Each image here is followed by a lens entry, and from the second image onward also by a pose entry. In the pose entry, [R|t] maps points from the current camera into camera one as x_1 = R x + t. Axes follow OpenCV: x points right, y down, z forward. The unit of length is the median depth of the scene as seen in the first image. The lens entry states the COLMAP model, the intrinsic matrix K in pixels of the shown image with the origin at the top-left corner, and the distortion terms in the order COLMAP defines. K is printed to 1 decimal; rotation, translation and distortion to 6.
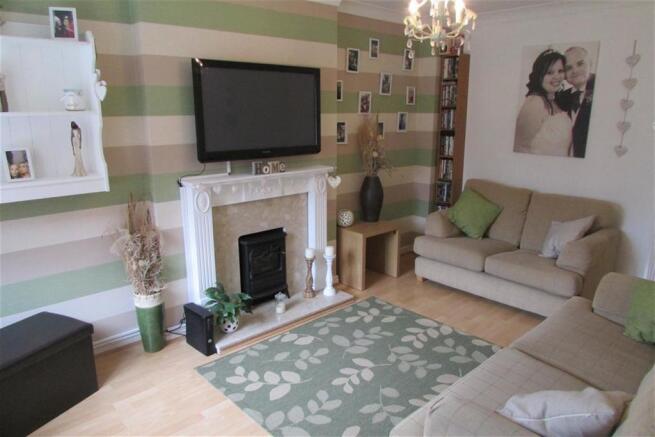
lens RADIAL K [[469.4, 0, 327.5], [0, 469.4, 218.5], [0, 0, 1]] dist [-0.024885, 0.008658]
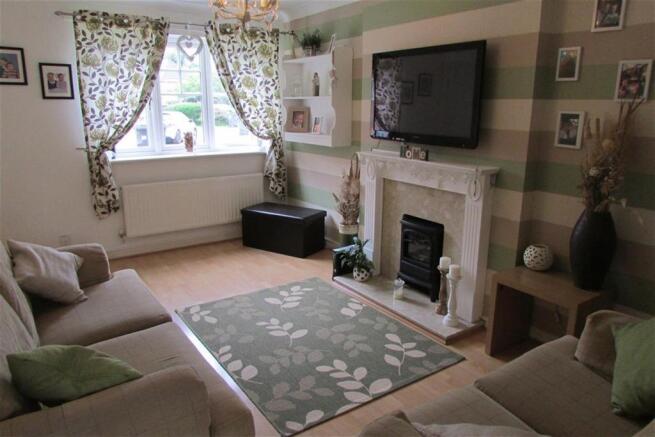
lens RADIAL K [[469.4, 0, 327.5], [0, 469.4, 218.5], [0, 0, 1]] dist [-0.024885, 0.008658]
pose [[-0.149420, 0.236096, -0.960173, 0.899094], [-0.231462, 0.935741, 0.266108, -0.203166], [0.961301, 0.262006, -0.085171, 0.958830]]
